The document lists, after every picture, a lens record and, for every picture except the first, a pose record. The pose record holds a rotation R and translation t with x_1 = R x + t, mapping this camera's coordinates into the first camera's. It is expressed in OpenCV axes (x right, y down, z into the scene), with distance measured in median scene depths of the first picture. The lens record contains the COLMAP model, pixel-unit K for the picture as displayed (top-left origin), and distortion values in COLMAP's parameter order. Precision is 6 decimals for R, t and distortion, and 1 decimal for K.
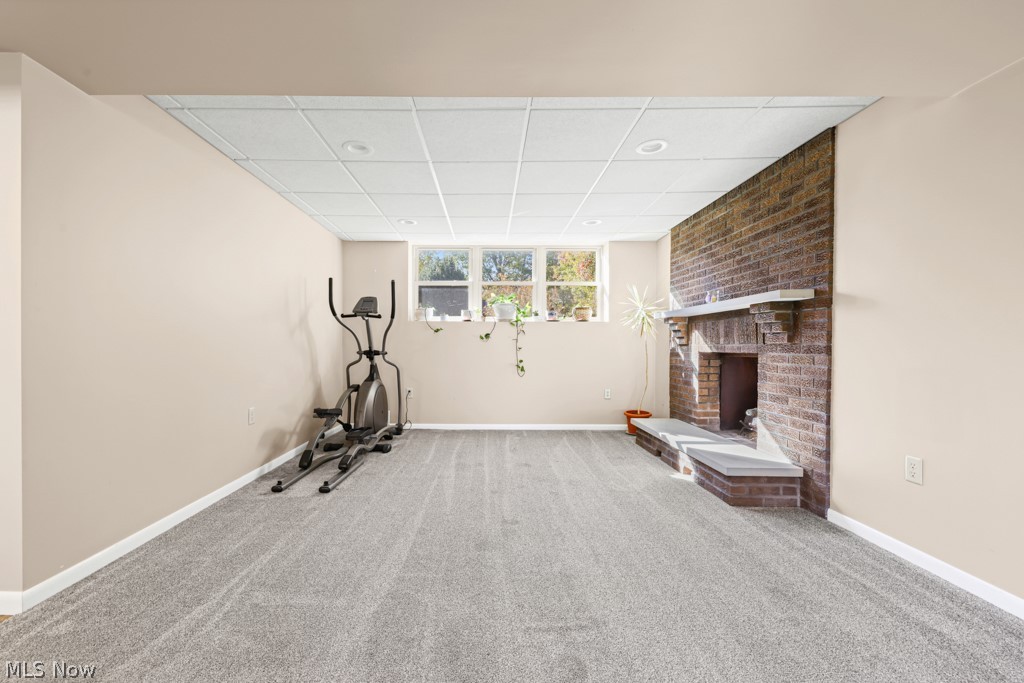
lens RADIAL K [[420.9, 0, 480.1], [0, 420.9, 355.6], [0, 0, 1]] dist [0.006690, -0.002359]
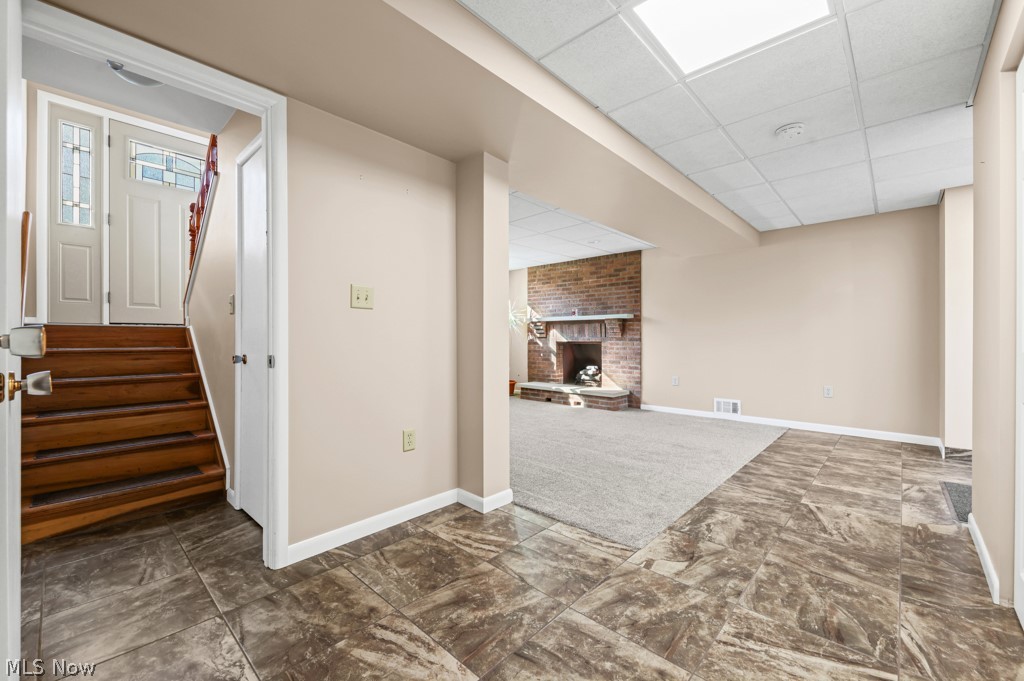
lens RADIAL K [[420.9, 0, 502.1], [0, 420.9, 339.5], [0, 0, 1]] dist [0.006690, -0.002359]
pose [[0.681098, -0.005799, 0.732170, -1.283918], [0.019843, 0.999748, -0.010540, -0.003409], [-0.731924, 0.021707, 0.681041, -0.068374]]
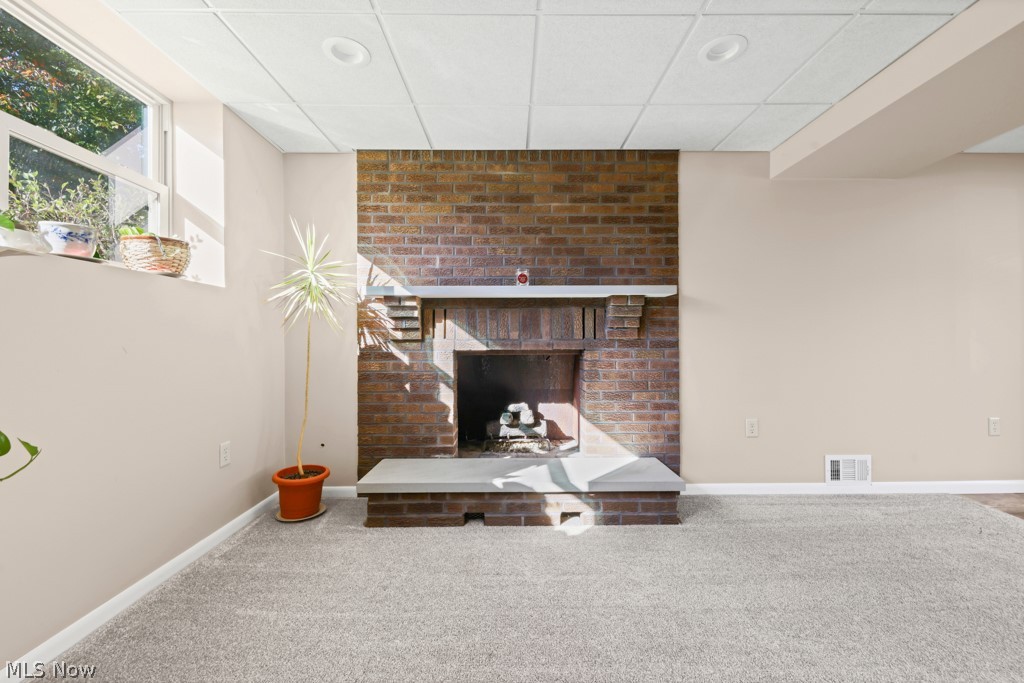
lens RADIAL K [[420.9, 0, 516.7], [0, 420.9, 338.4], [0, 0, 1]] dist [0.006690, -0.002359]
pose [[-0.027924, 0.006399, 0.999590, -0.250307], [0.028064, 0.999590, -0.005615, -0.030021], [-0.999216, 0.027896, -0.028093, 1.239603]]
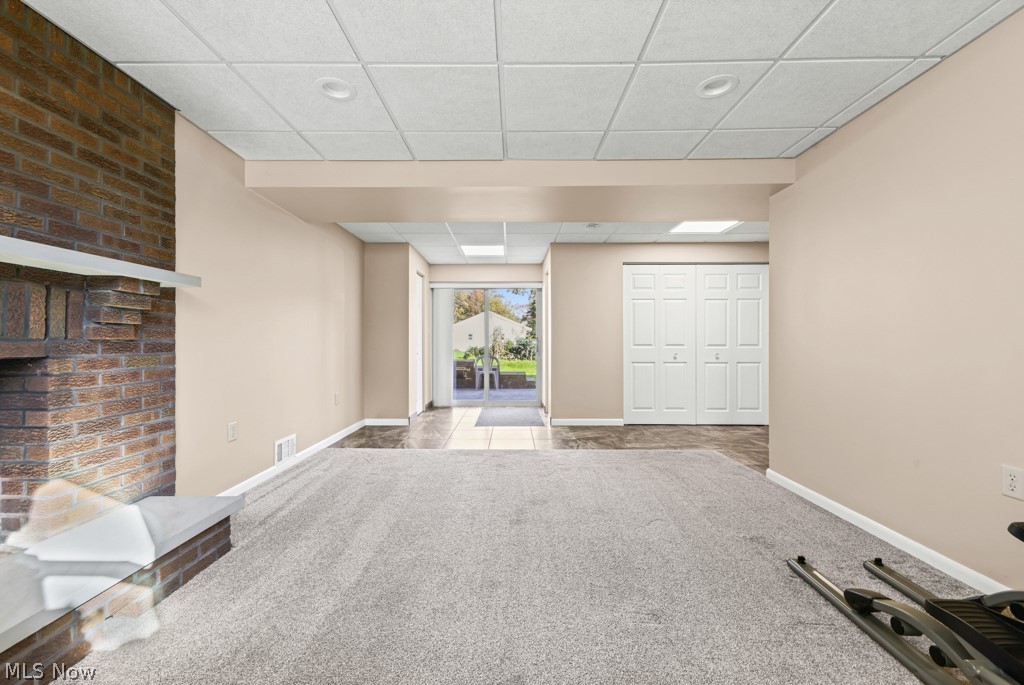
lens RADIAL K [[420.9, 0, 517.2], [0, 420.9, 341.5], [0, 0, 1]] dist [0.006690, -0.002359]
pose [[-0.999587, 0.000906, -0.028717, 0.084305], [0.000290, 0.999770, 0.021440, -0.038684], [0.028730, 0.021423, -0.999358, 1.645105]]
